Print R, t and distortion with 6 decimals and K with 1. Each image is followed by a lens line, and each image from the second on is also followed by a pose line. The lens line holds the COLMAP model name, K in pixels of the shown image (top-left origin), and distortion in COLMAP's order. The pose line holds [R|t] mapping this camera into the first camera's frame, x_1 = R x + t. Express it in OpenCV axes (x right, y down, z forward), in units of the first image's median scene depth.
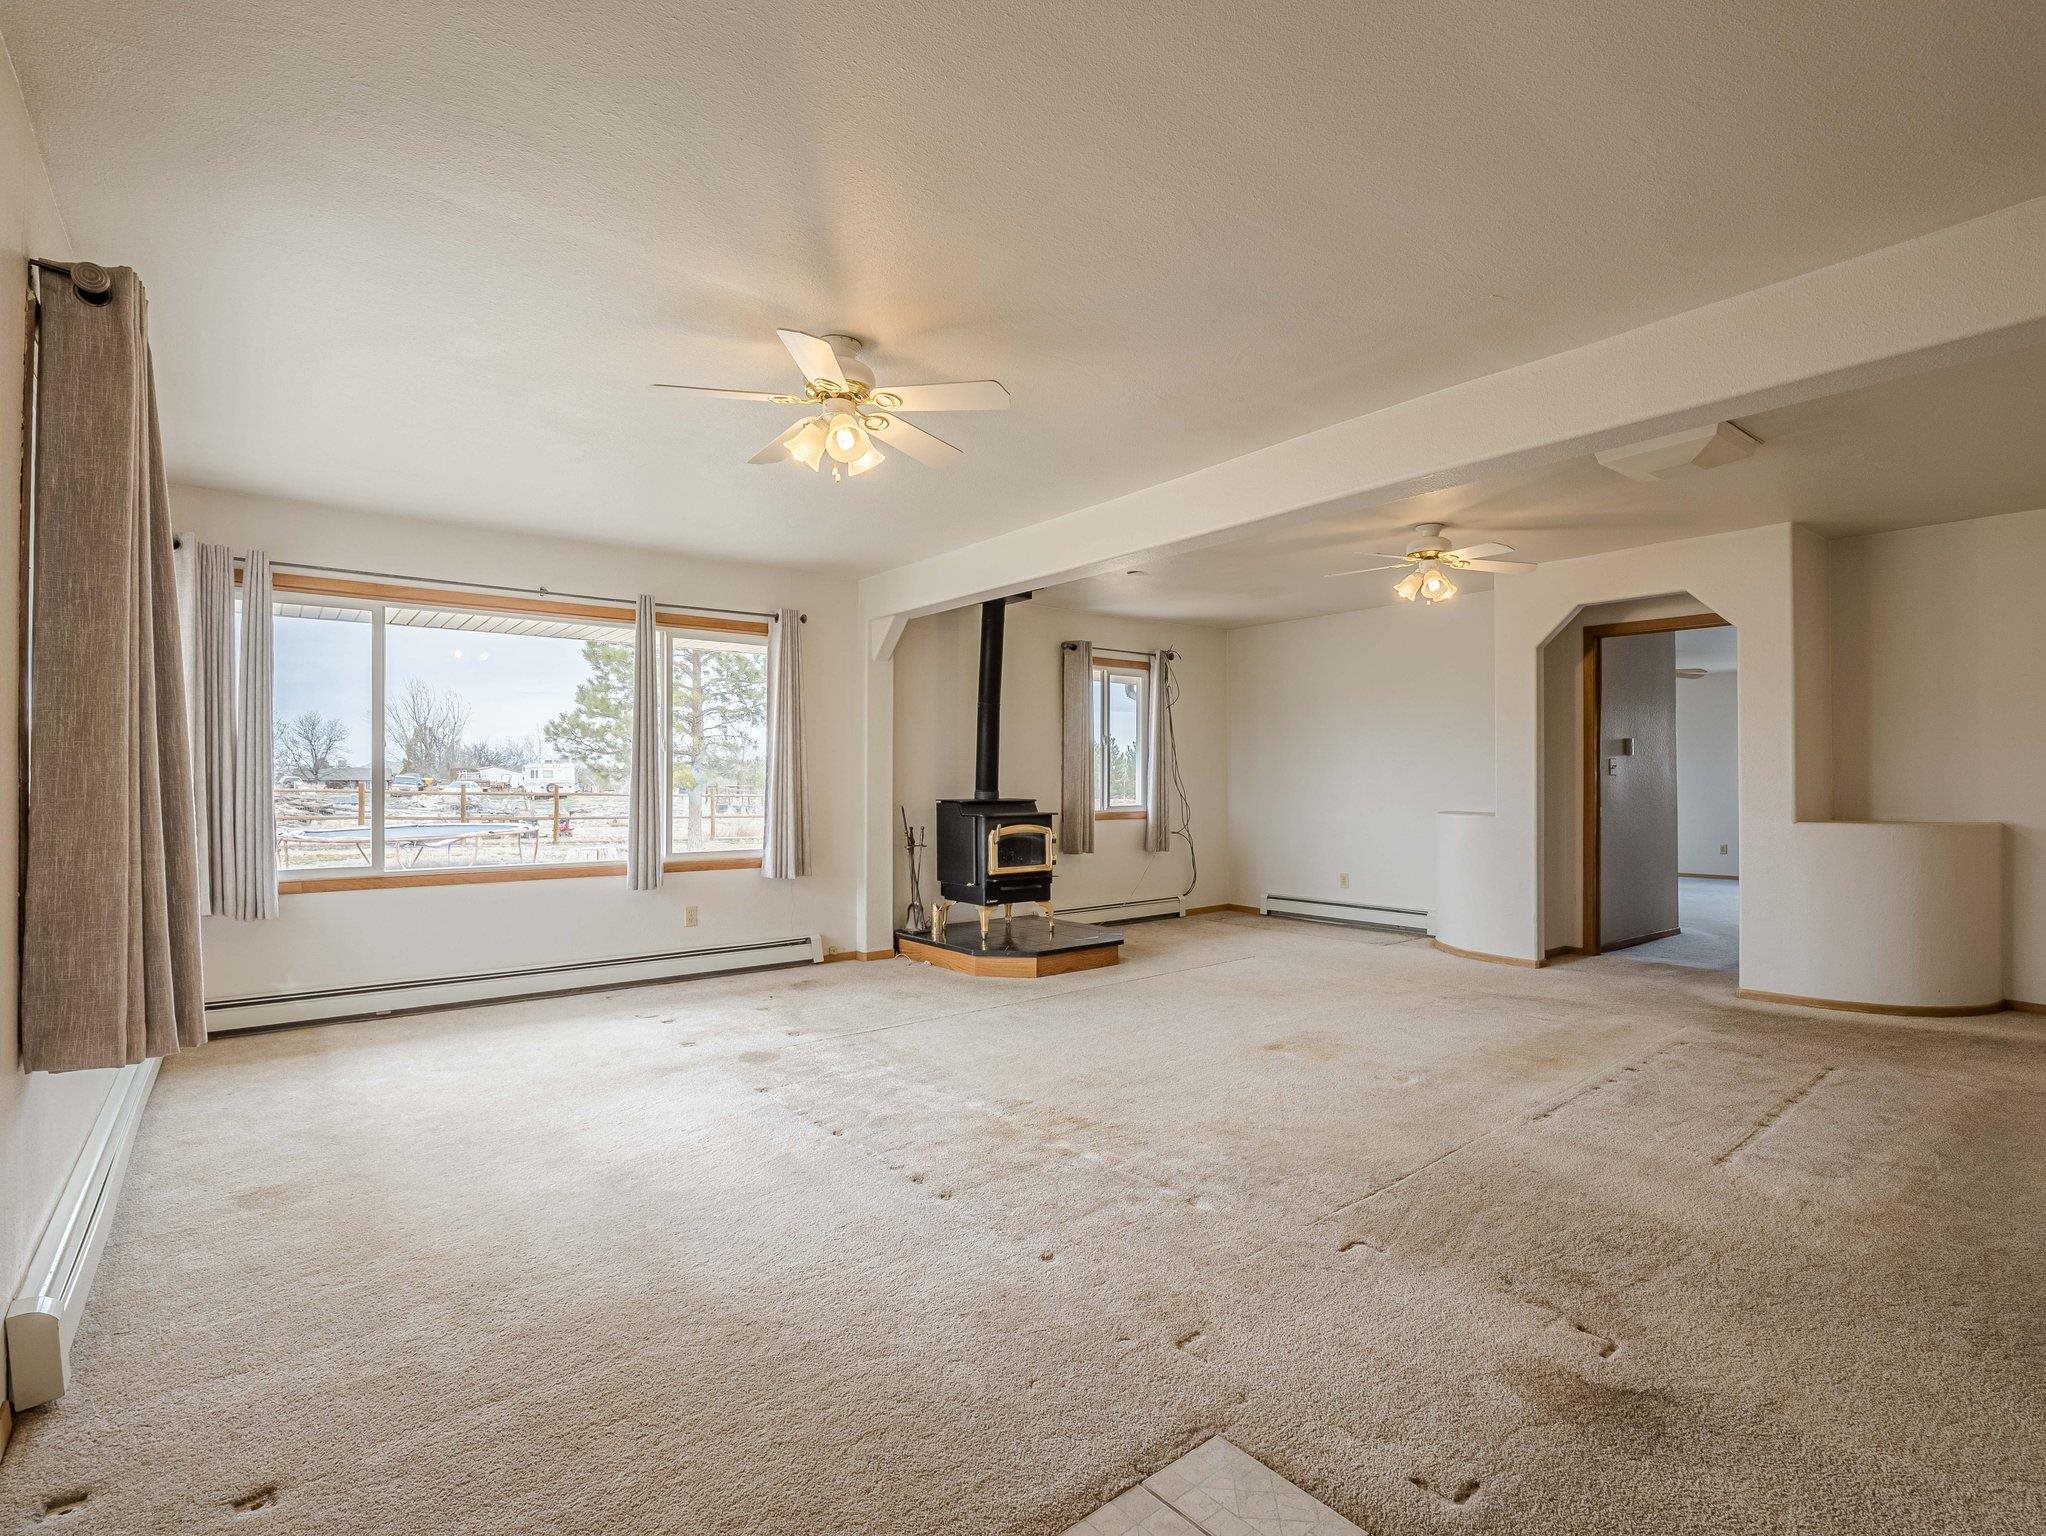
lens RADIAL K [[983.5, 0, 1018.8], [0, 983.5, 773.8], [0, 0, 1]] dist [-0.004849, -0.000490]
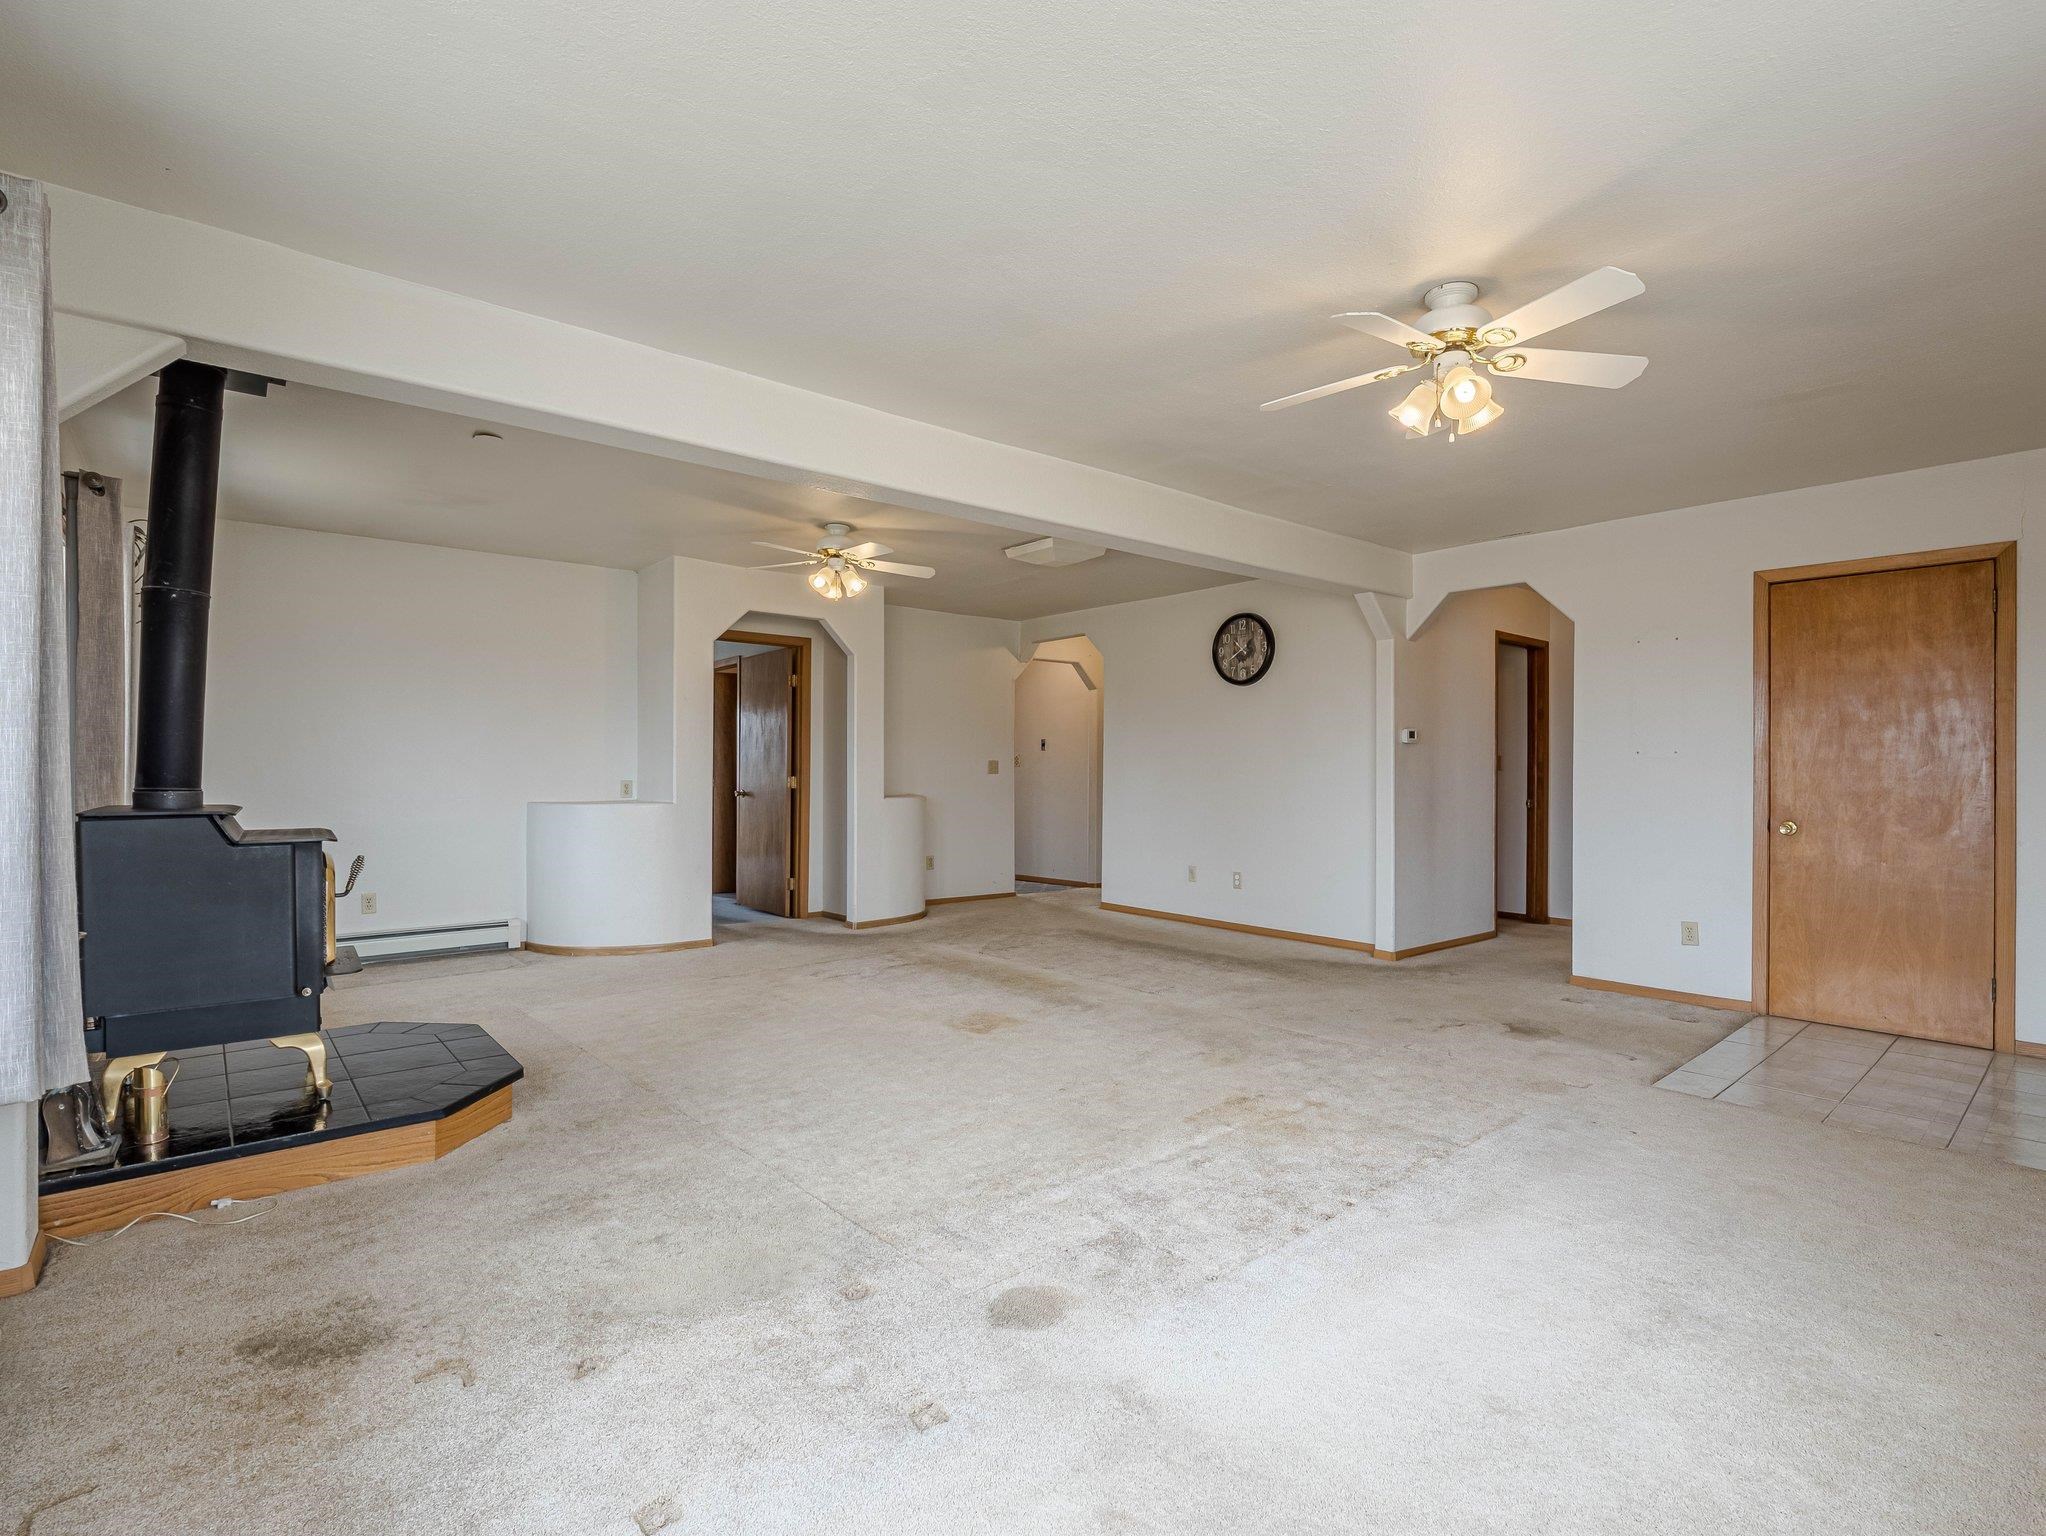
lens RADIAL K [[983.5, 0, 1018.9], [0, 983.5, 766.7], [0, 0, 1]] dist [-0.004849, -0.000490]
pose [[-0.027242, 0.002533, 0.999626, -0.659012], [-0.009053, 0.999955, -0.002781, 0.007446], [-0.999588, -0.009125, -0.027218, 0.865740]]
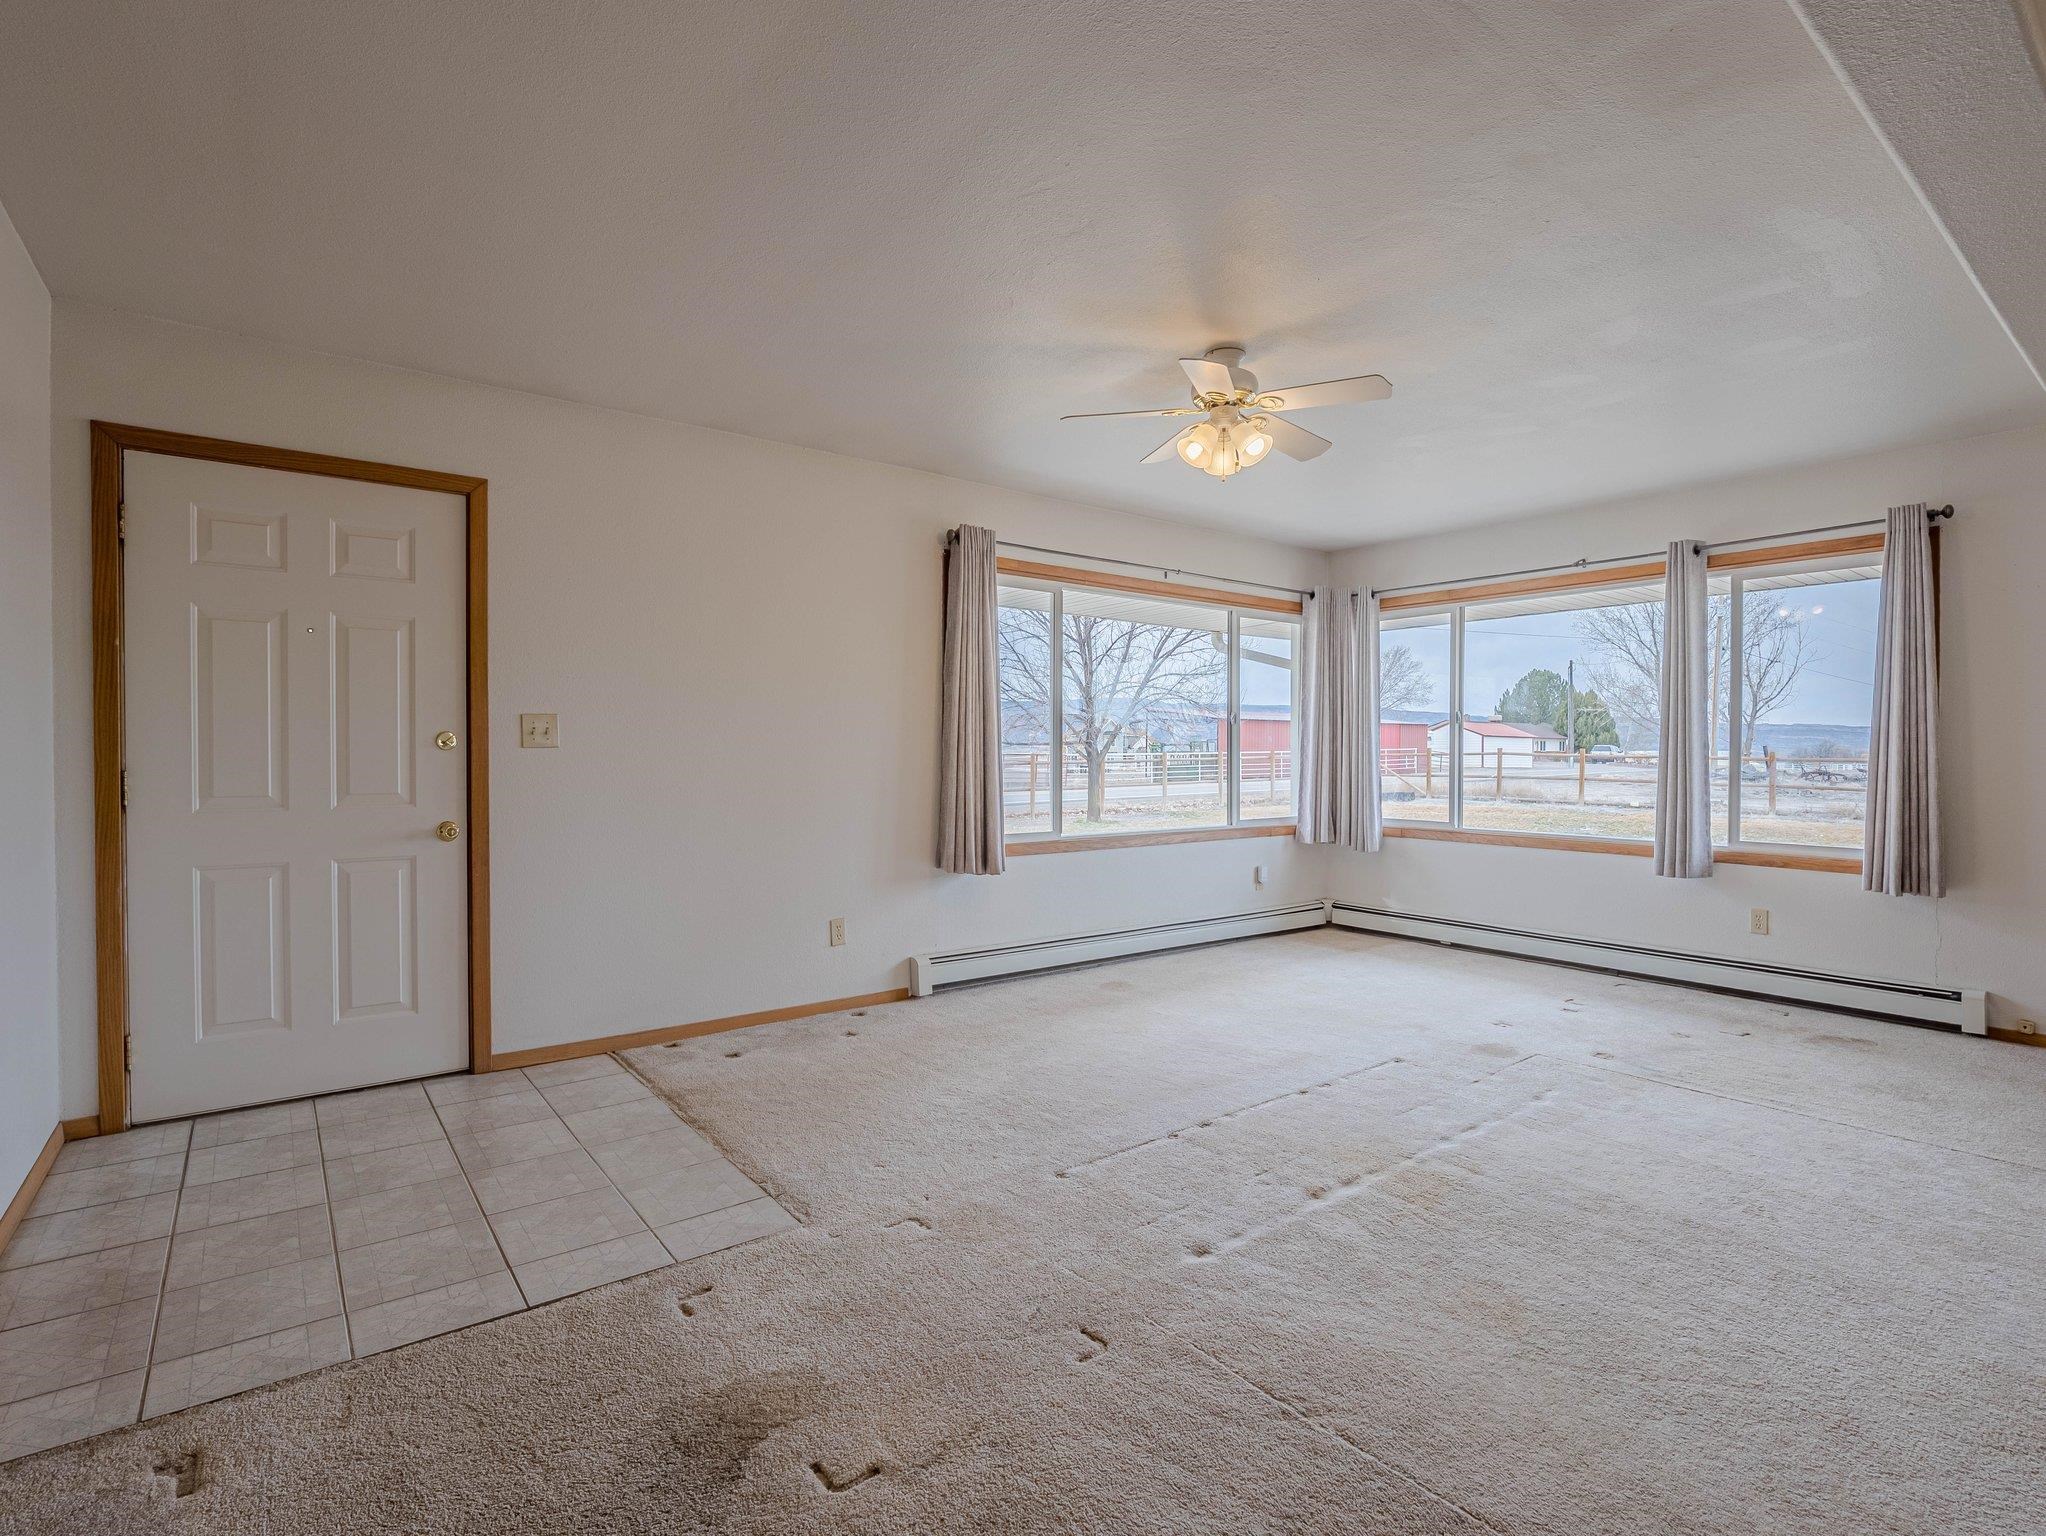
lens RADIAL K [[983.5, 0, 1022.4], [0, 983.5, 764.6], [0, 0, 1]] dist [-0.004849, -0.000490]
pose [[-0.009835, 0.014225, -0.999850, 0.568521], [0.003424, 0.999893, 0.014192, 0.002919], [0.999946, -0.003284, -0.009883, 0.479692]]
